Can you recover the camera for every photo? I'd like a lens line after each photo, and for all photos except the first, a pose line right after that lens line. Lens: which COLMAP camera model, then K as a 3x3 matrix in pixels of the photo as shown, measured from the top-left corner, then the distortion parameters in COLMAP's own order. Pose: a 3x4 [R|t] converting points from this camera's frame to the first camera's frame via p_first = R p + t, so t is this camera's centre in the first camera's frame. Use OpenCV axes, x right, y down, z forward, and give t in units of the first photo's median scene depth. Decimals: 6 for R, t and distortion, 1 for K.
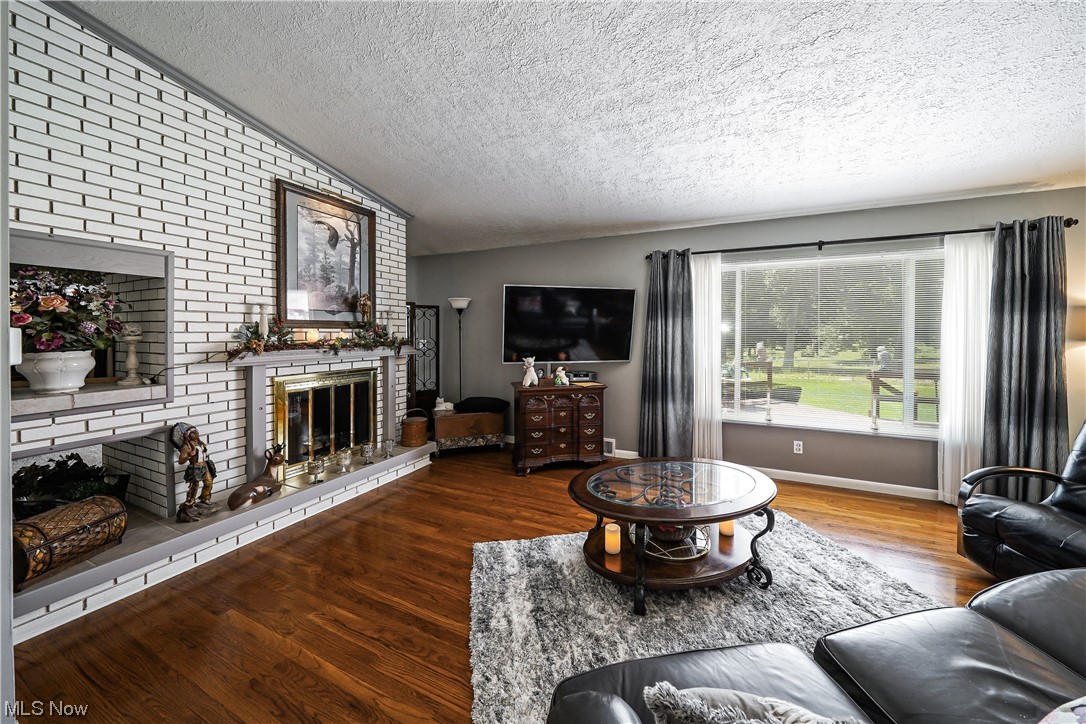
lens RADIAL K [[381.2, 0, 537.0], [0, 381.2, 335.1], [0, 0, 1]] dist [-0.001425, -0.000192]
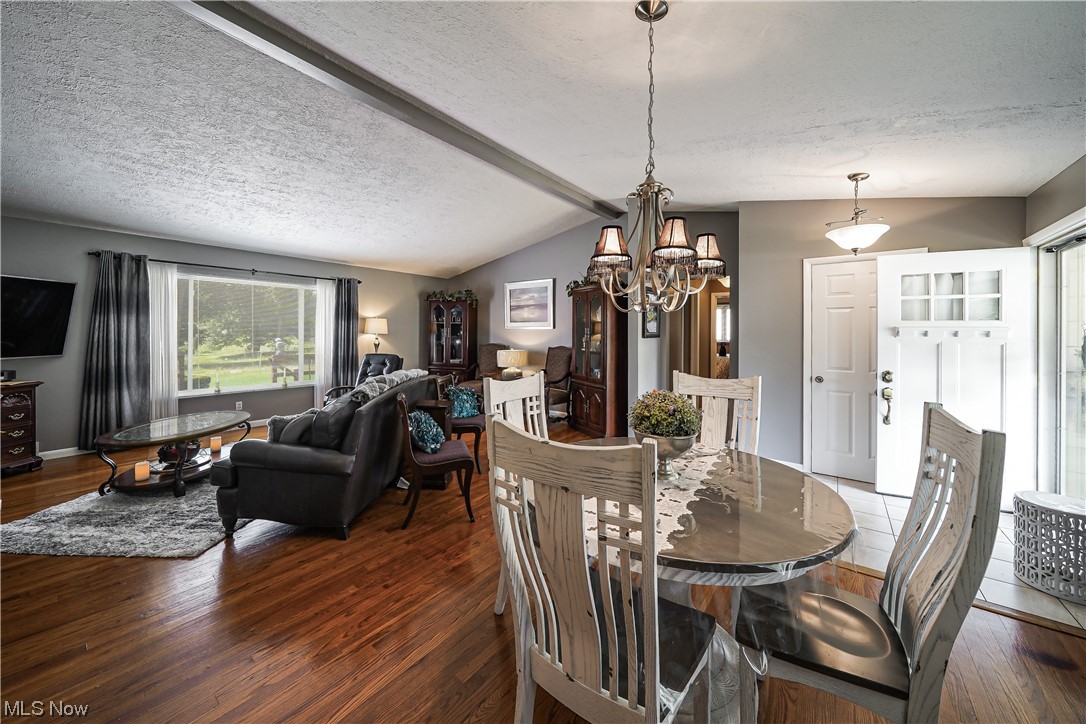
lens RADIAL K [[381.2, 0, 537.0], [0, 381.2, 335.1], [0, 0, 1]] dist [-0.001425, -0.000192]
pose [[0.209629, -0.008834, 0.977741, -0.494774], [-0.004739, 0.999938, 0.010051, -0.001013], [-0.977769, -0.006740, 0.209574, -0.420689]]
